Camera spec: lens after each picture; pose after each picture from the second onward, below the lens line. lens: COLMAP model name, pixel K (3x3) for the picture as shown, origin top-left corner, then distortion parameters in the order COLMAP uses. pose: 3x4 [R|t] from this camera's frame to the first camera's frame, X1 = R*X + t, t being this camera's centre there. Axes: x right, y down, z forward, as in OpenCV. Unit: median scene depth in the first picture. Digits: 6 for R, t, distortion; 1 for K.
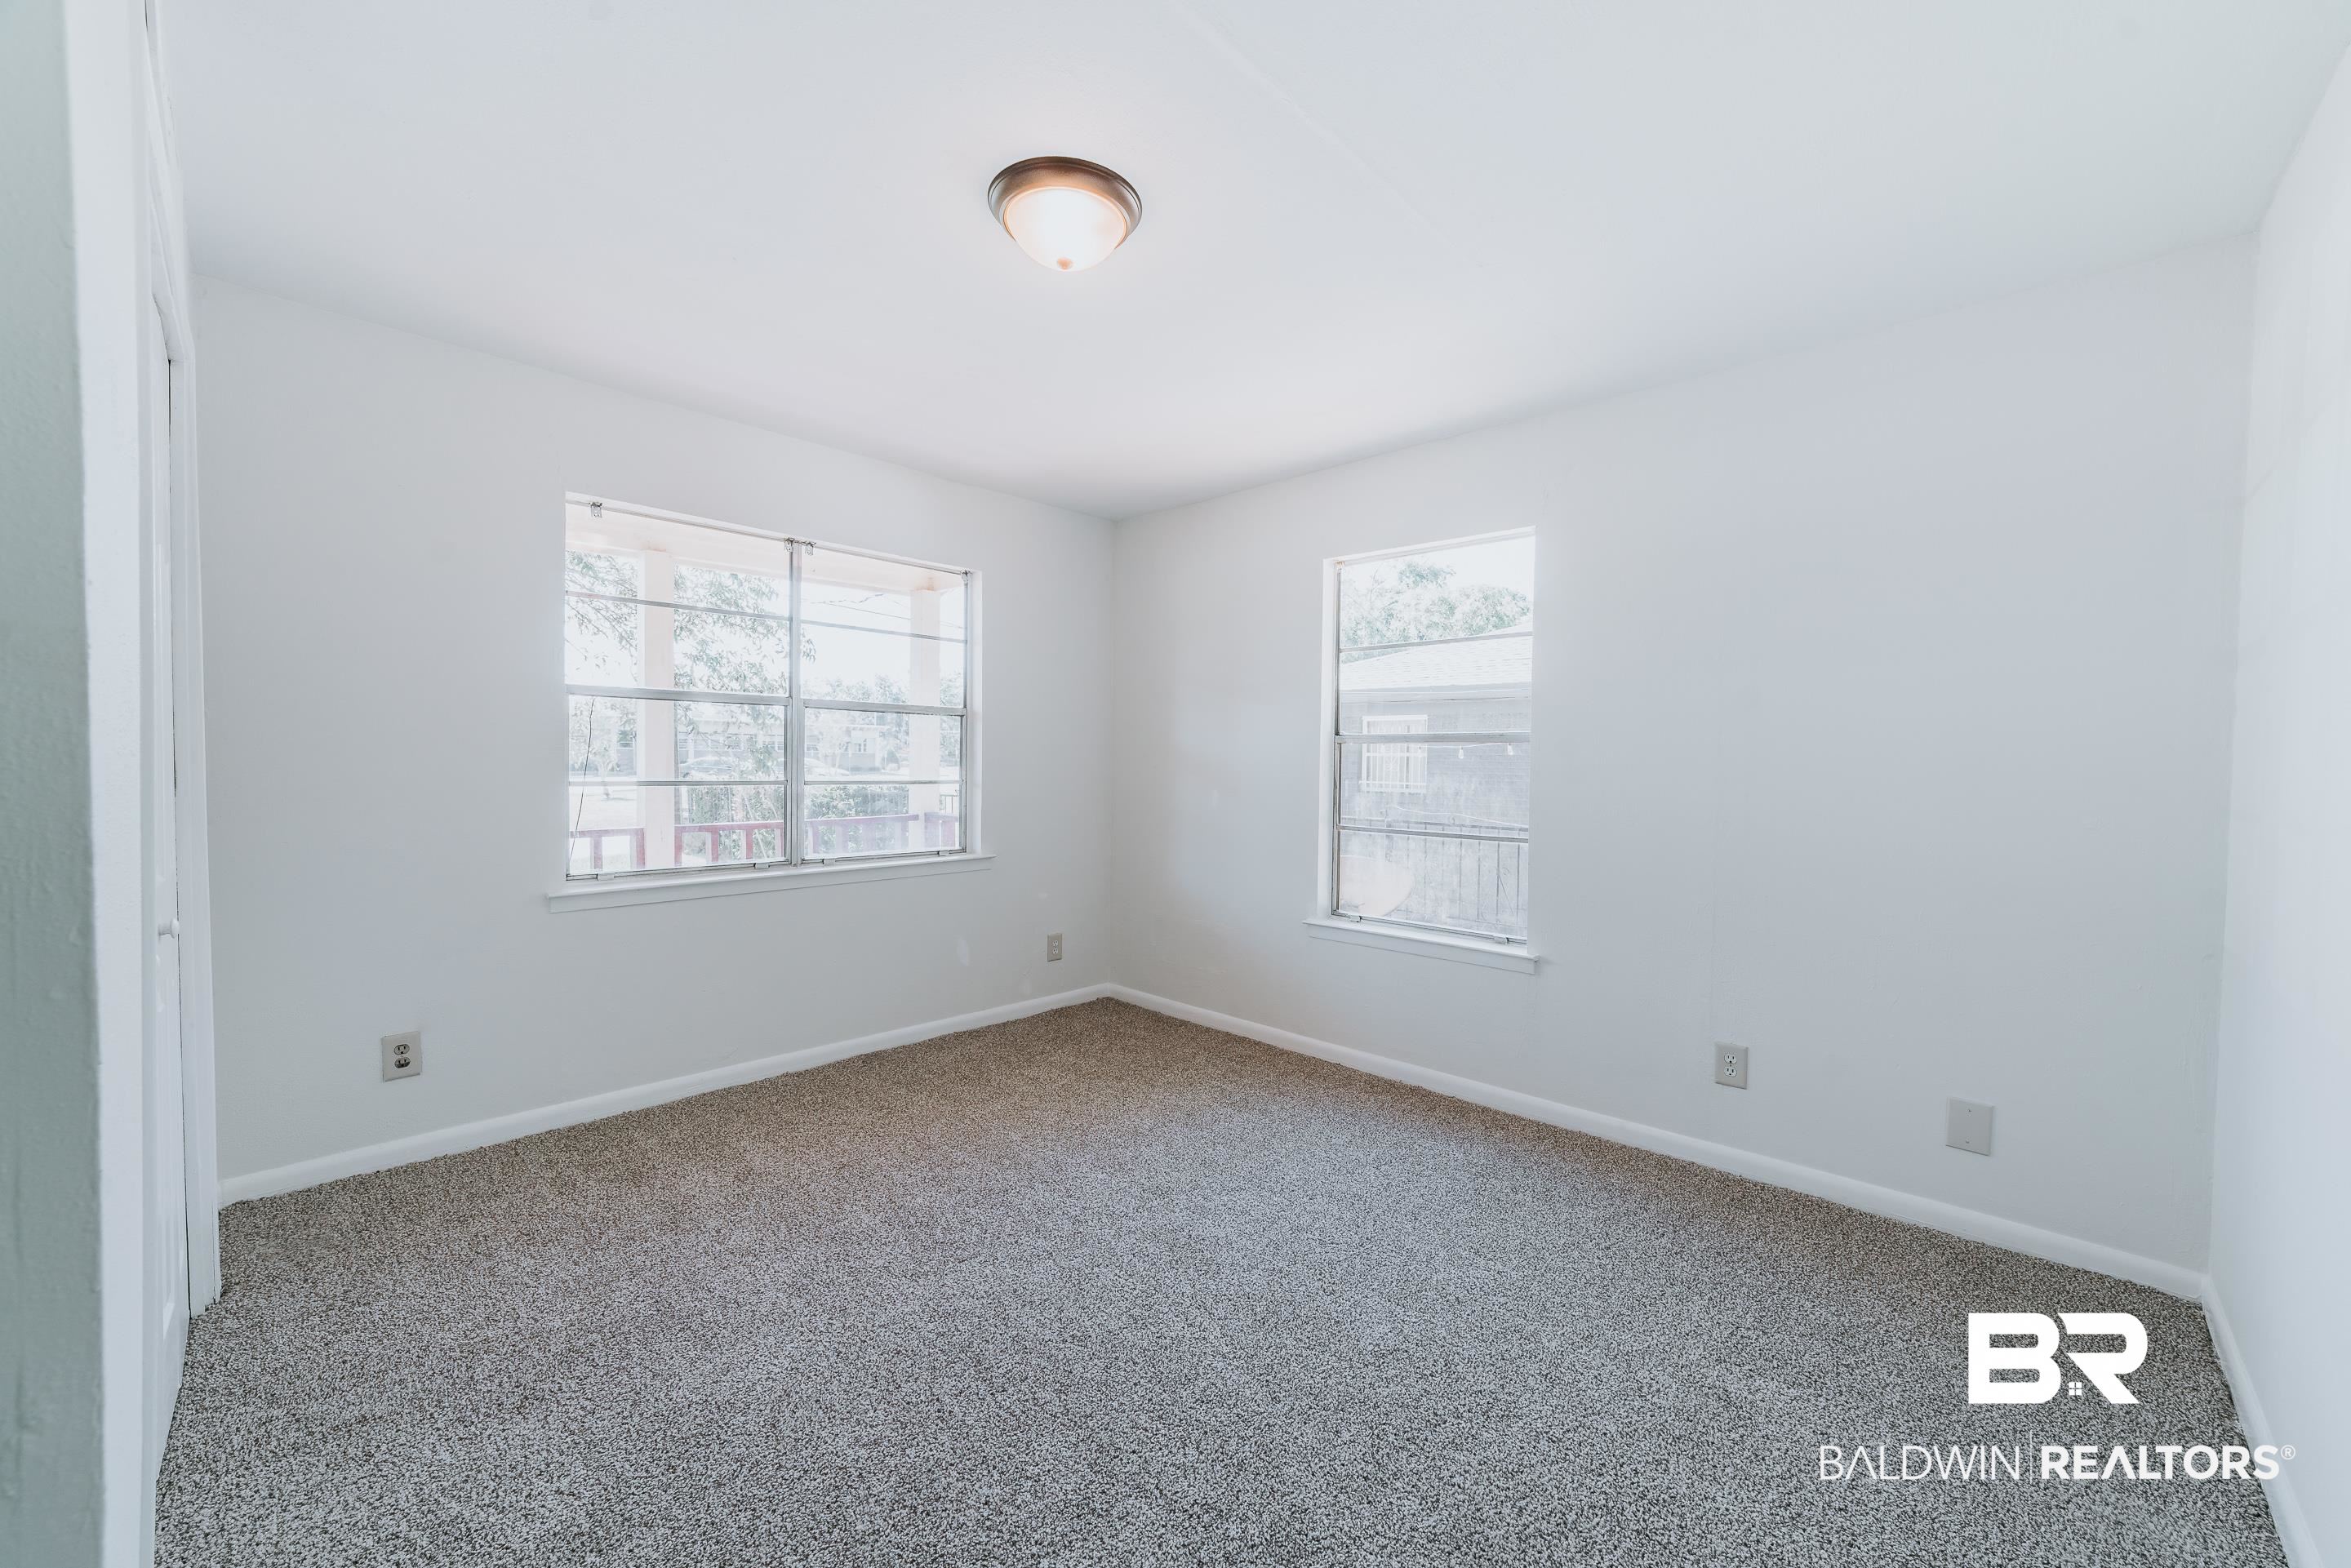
lens RADIAL K [[934.1, 0, 1195.5], [0, 934.1, 783.2], [0, 0, 1]] dist [-0.000124, 0.000384]
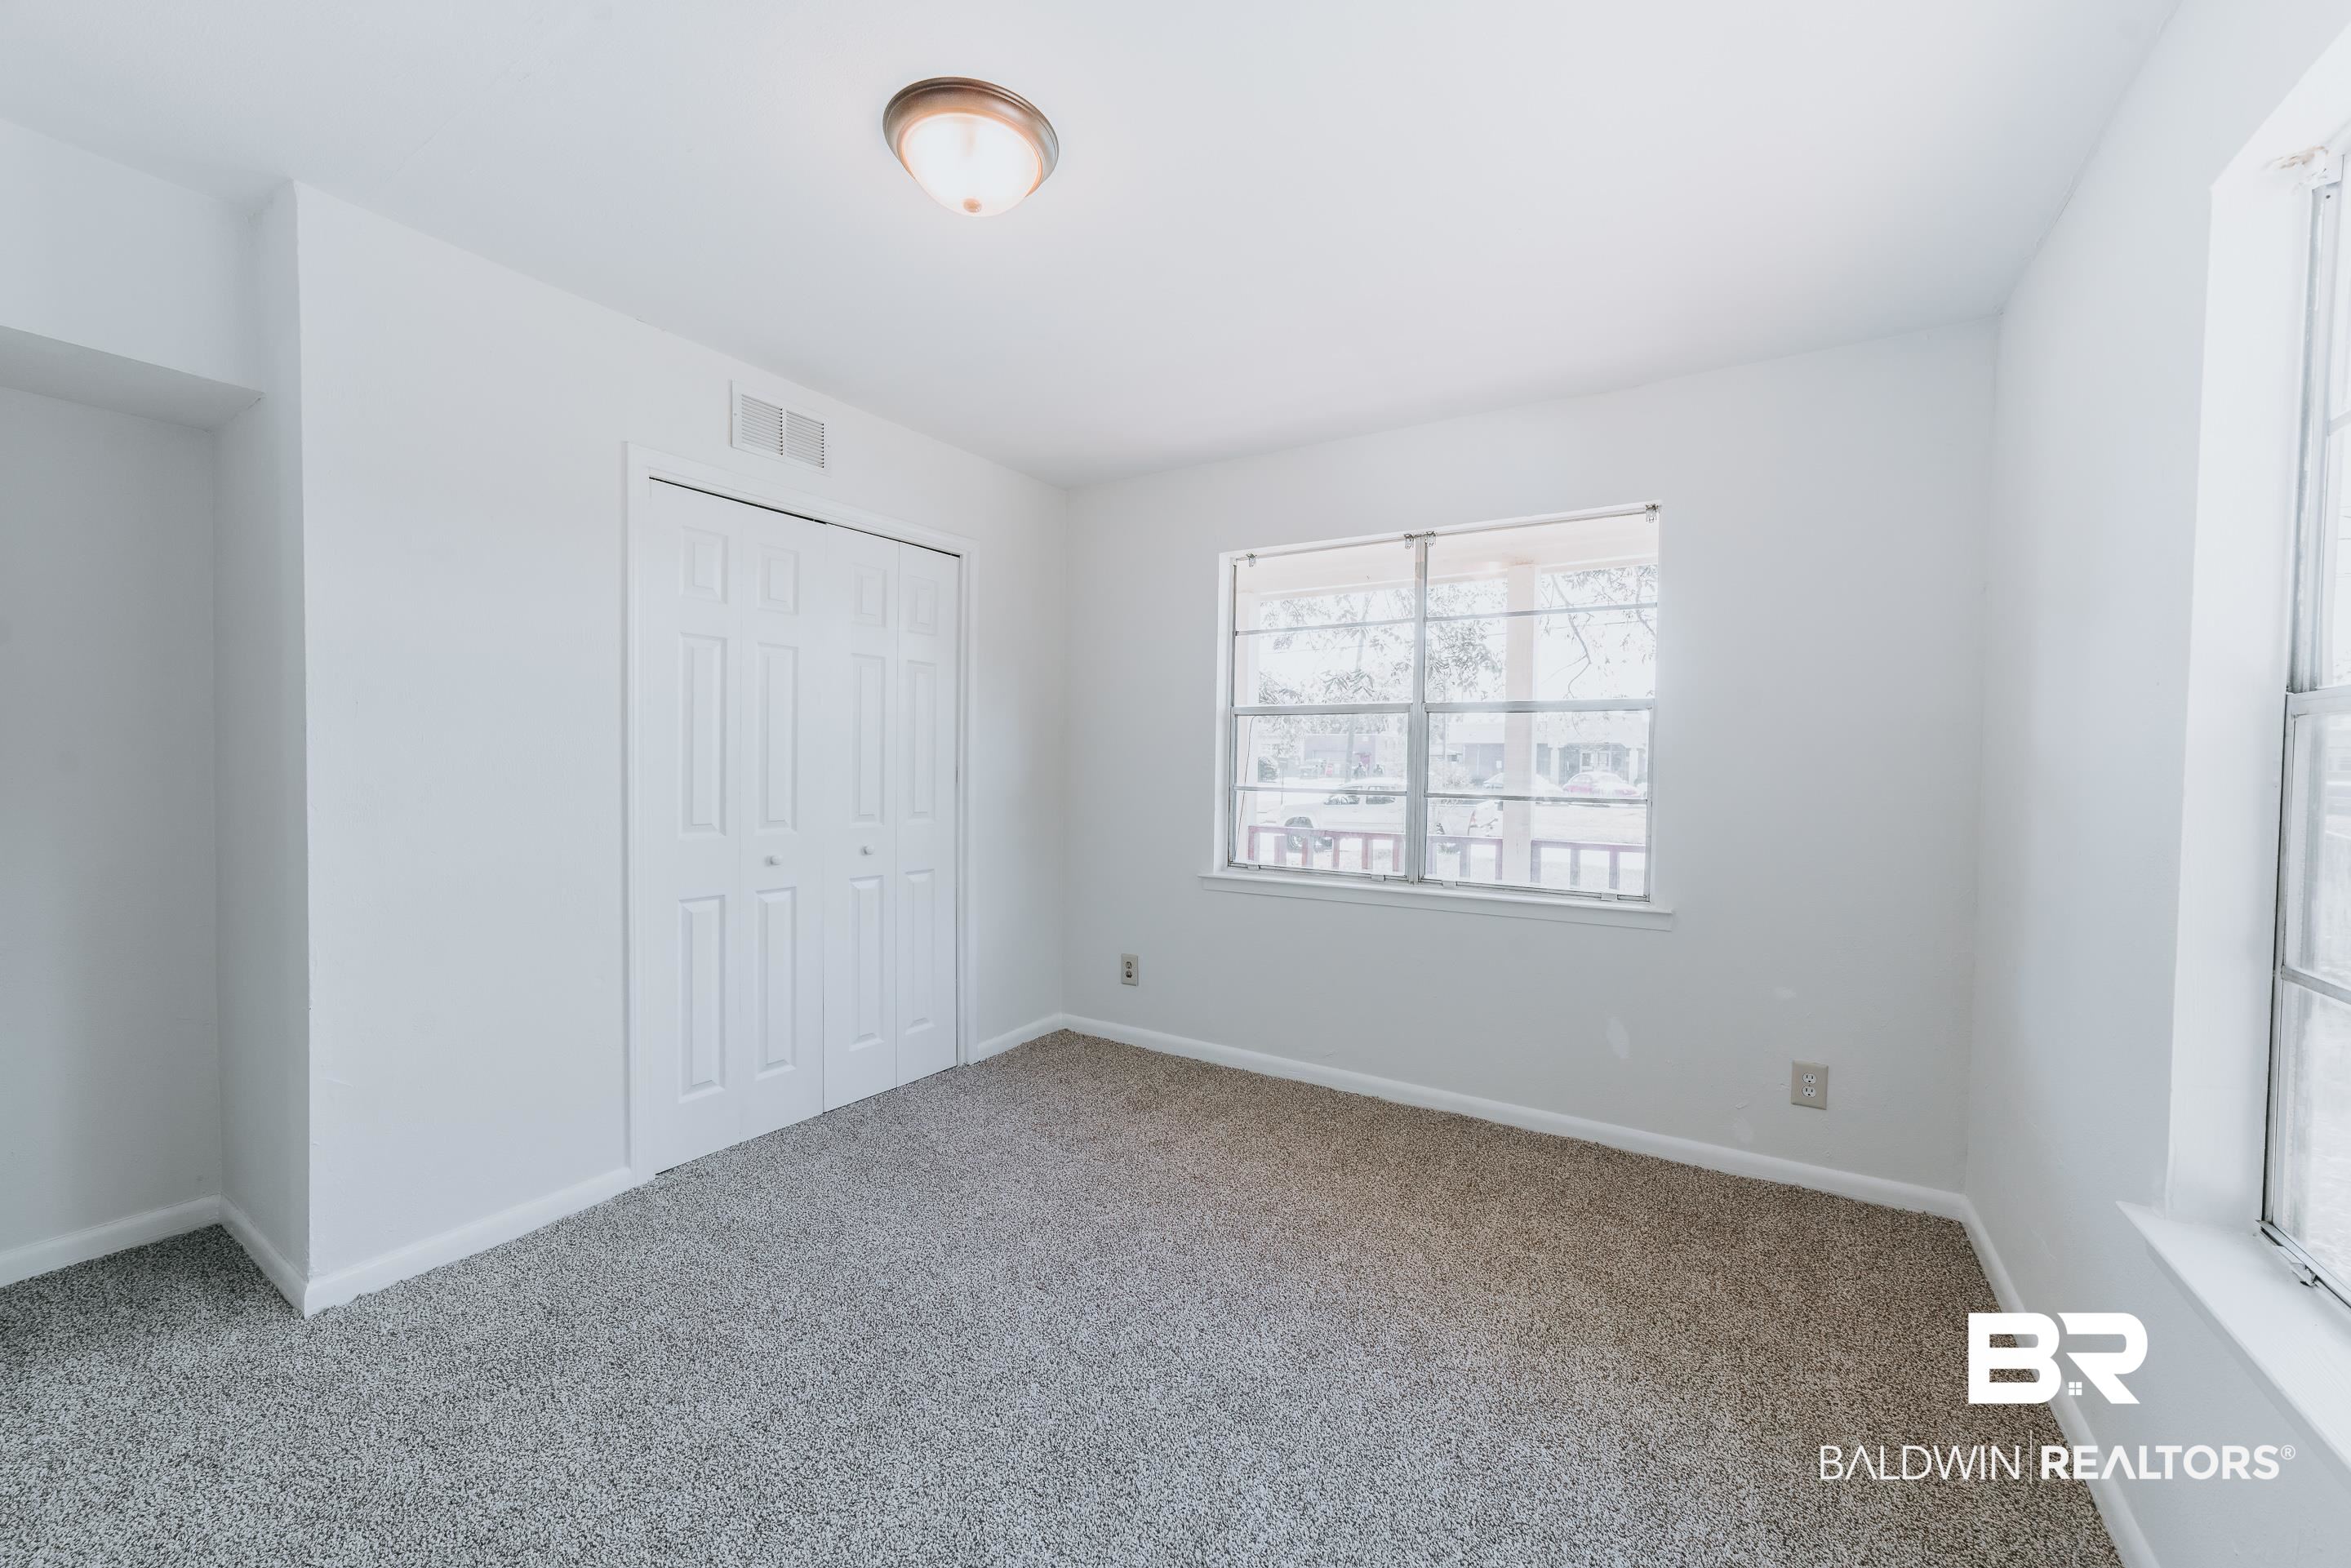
lens RADIAL K [[934.1, 0, 1185.3], [0, 934.1, 782.2], [0, 0, 1]] dist [-0.000124, 0.000384]
pose [[0.176016, 0.010433, -0.984332, 0.469572], [-0.035625, 0.999356, 0.004222, -0.008741], [0.983743, 0.034323, 0.176274, 0.634582]]
